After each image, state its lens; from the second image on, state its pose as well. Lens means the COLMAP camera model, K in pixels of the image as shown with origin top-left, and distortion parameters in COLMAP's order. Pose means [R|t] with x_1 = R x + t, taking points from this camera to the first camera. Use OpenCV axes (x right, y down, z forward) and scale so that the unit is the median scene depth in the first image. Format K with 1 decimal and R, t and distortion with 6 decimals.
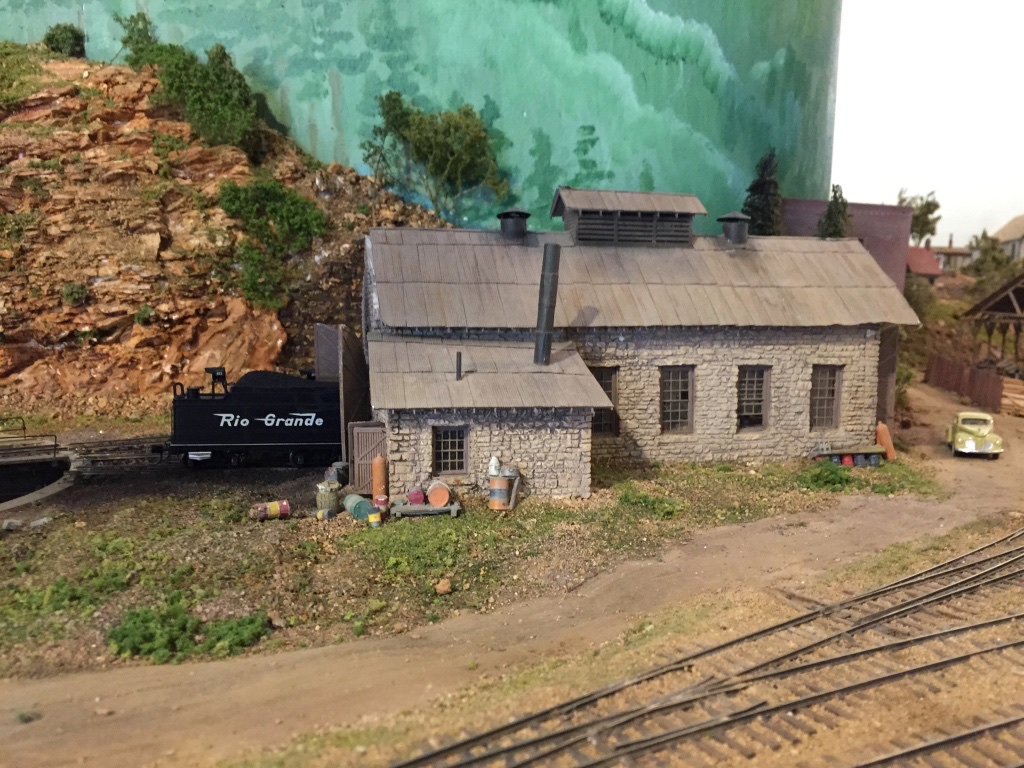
lens RADIAL K [[889.1, 0, 512.8], [0, 889.1, 387.3], [0, 0, 1]] dist [0.087357, -0.131305]
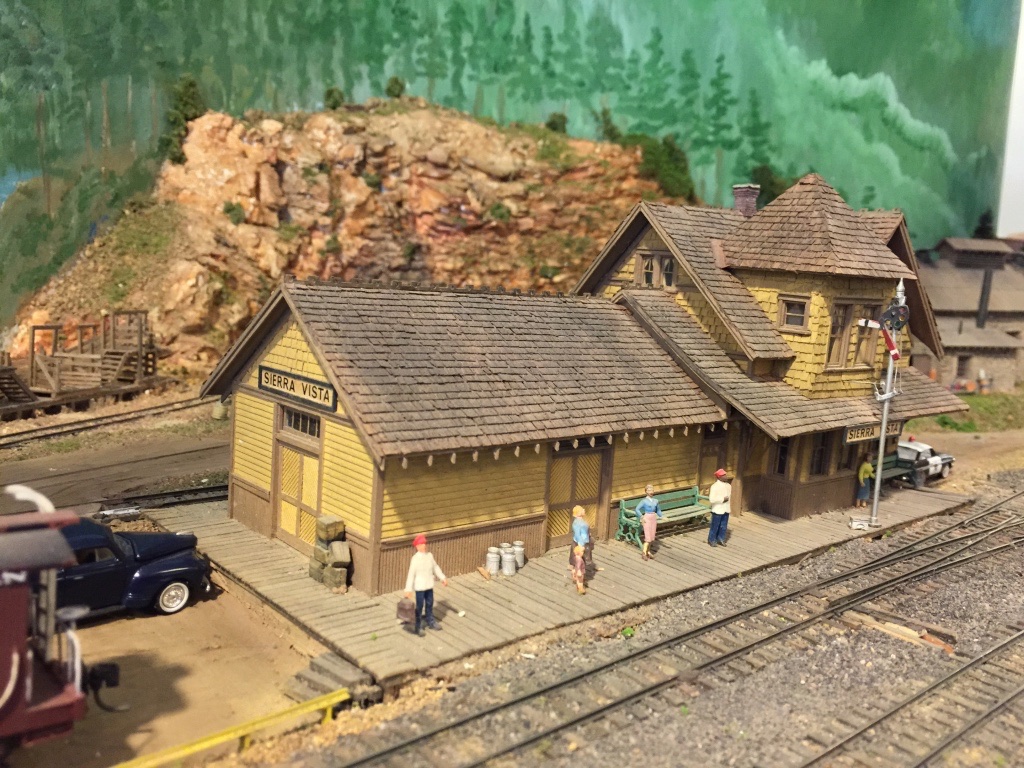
lens RADIAL K [[889.1, 0, 512.8], [0, 889.1, 387.3], [0, 0, 1]] dist [0.087357, -0.131305]
pose [[0.992333, 0.008698, 0.123287, -1.098809], [-0.010997, 0.999778, 0.017984, 0.070273], [-0.123103, -0.019201, 0.992208, -0.791614]]
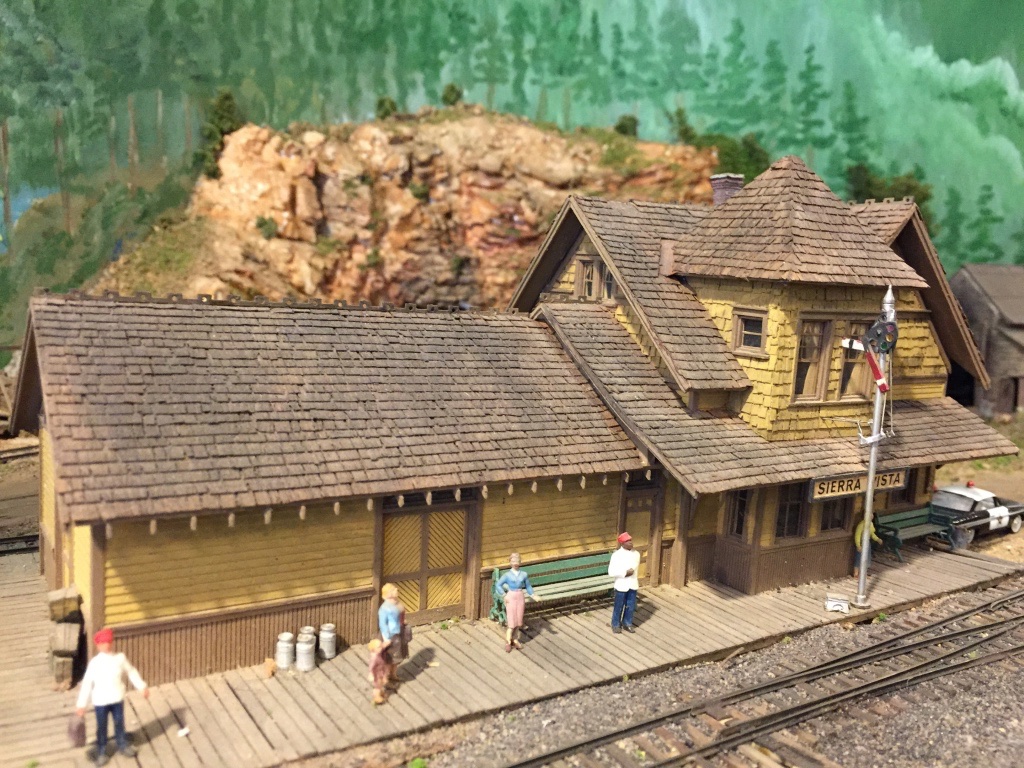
lens RADIAL K [[889.1, 0, 512.8], [0, 889.1, 387.3], [0, 0, 1]] dist [0.087357, -0.131305]
pose [[0.999559, 0.017086, -0.024289, -0.923562], [-0.017009, 0.999850, 0.003389, 0.057171], [0.024343, -0.002974, 0.999699, -0.674545]]
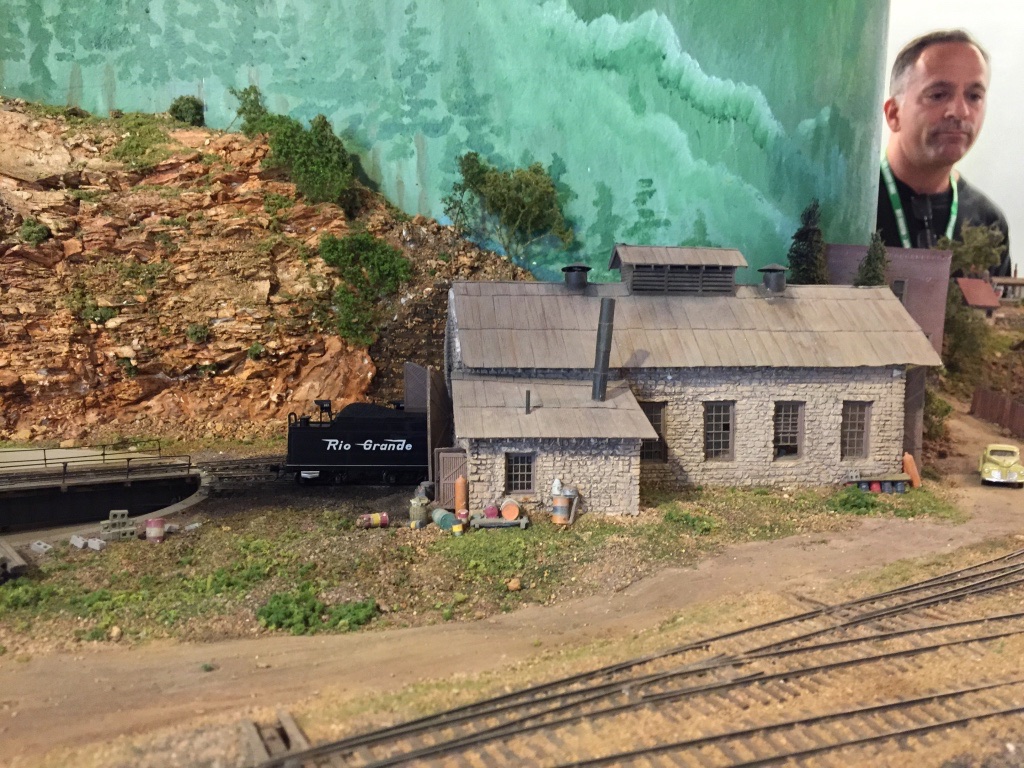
lens RADIAL K [[889.1, 0, 512.8], [0, 889.1, 387.3], [0, 0, 1]] dist [0.087357, -0.131305]
pose [[0.997073, 0.006066, -0.076208, 0.008065], [-0.007887, 0.999690, -0.023621, -0.012392], [0.076041, 0.024153, 0.996812, -0.150329]]
